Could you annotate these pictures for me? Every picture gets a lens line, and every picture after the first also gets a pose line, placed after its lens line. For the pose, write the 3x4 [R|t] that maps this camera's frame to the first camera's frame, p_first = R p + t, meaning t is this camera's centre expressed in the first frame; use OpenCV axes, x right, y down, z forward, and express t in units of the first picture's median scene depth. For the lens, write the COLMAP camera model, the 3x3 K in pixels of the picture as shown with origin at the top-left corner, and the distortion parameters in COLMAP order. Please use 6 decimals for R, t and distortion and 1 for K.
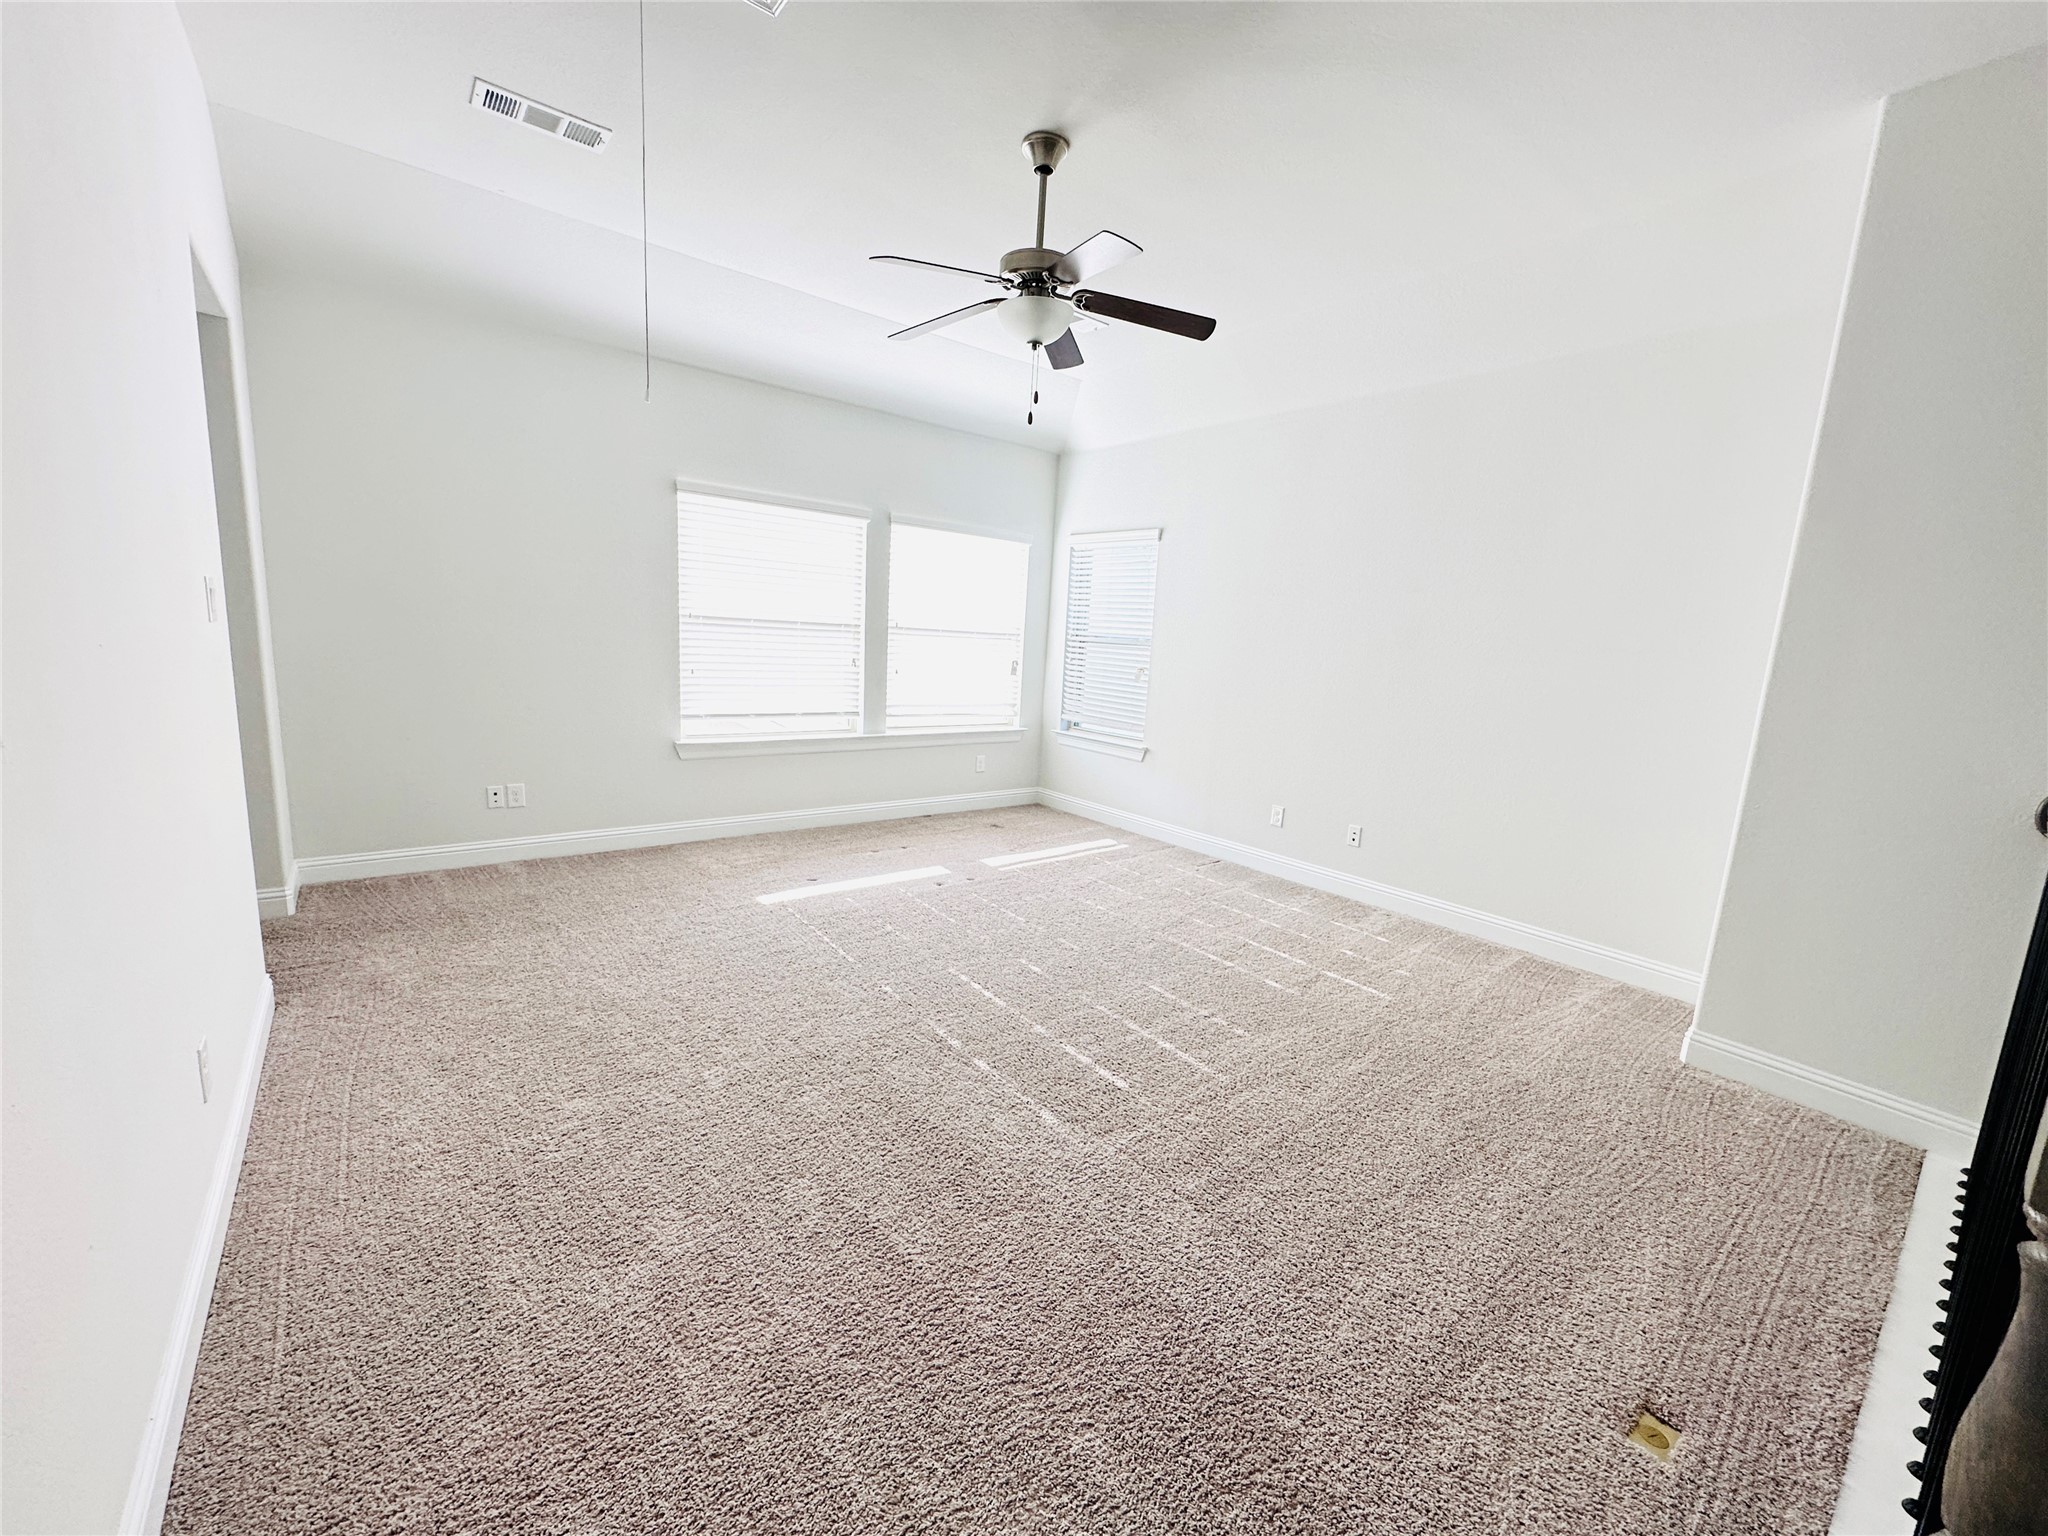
lens RADIAL K [[819.8, 0, 1030.7], [0, 819.8, 770.2], [0, 0, 1]] dist [0.000626, 0.000418]
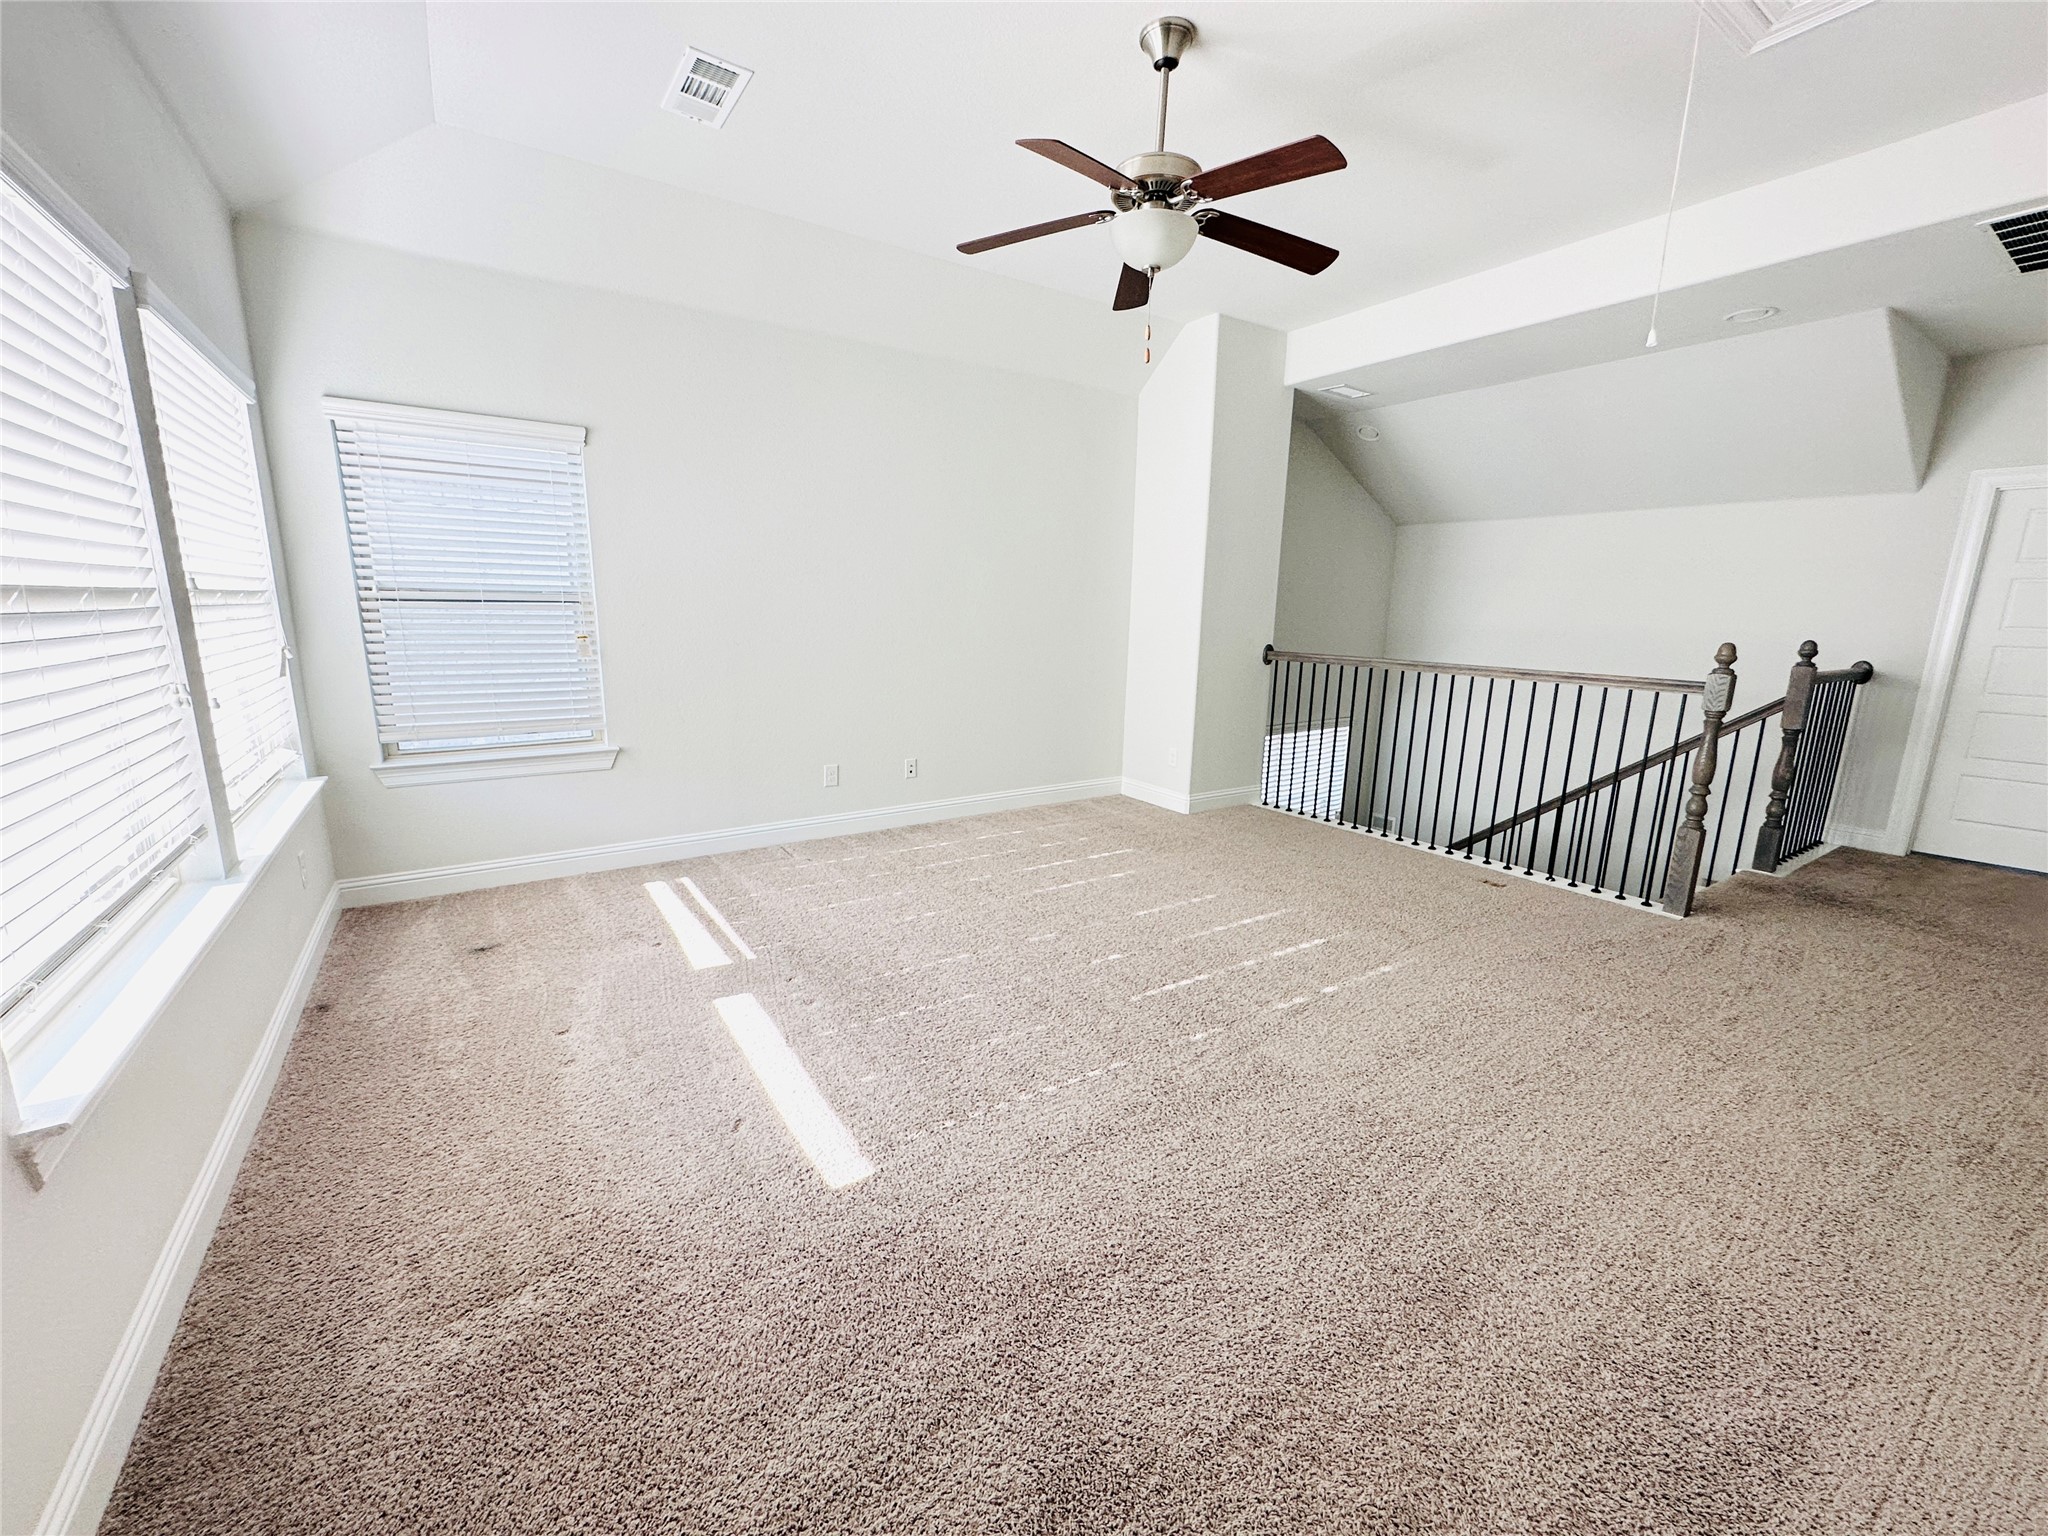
lens RADIAL K [[819.8, 0, 1027.7], [0, 819.8, 768.9], [0, 0, 1]] dist [0.000626, 0.000418]
pose [[0.088478, -0.254670, 0.962972, -0.584585], [0.153112, 0.958751, 0.239486, -0.141987], [-0.984240, 0.126254, 0.123822, 0.646779]]
